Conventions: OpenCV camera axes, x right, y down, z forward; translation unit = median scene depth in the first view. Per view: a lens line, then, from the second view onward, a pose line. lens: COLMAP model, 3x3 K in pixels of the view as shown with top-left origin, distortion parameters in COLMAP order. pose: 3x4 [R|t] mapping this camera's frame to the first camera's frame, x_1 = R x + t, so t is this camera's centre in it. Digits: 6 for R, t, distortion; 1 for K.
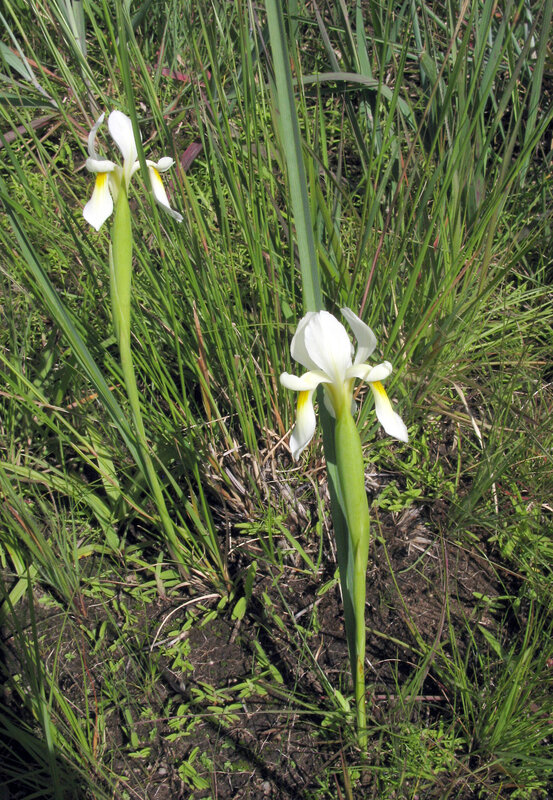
lens RADIAL K [[818.0, 0, 275.9], [0, 818.0, 399.1], [0, 0, 1]] dist [-0.116020, 0.000000]
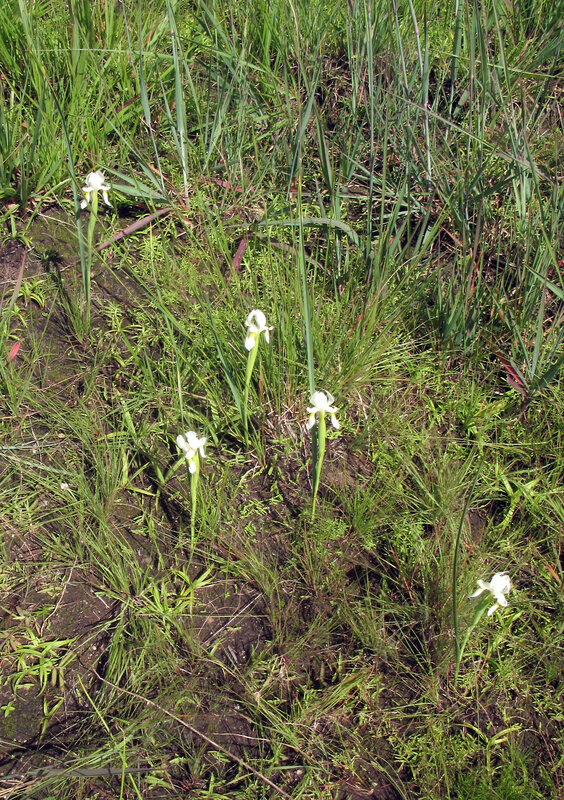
lens RADIAL K [[891.5, 0, 282.2], [0, 891.5, 400.5], [0, 0, 1]] dist [0.002700, 0.000000]
pose [[0.989389, 0.091345, 0.112982, -0.347030], [-0.108542, 0.981638, 0.156861, -0.424279], [-0.096579, -0.167460, 0.981137, -1.785749]]
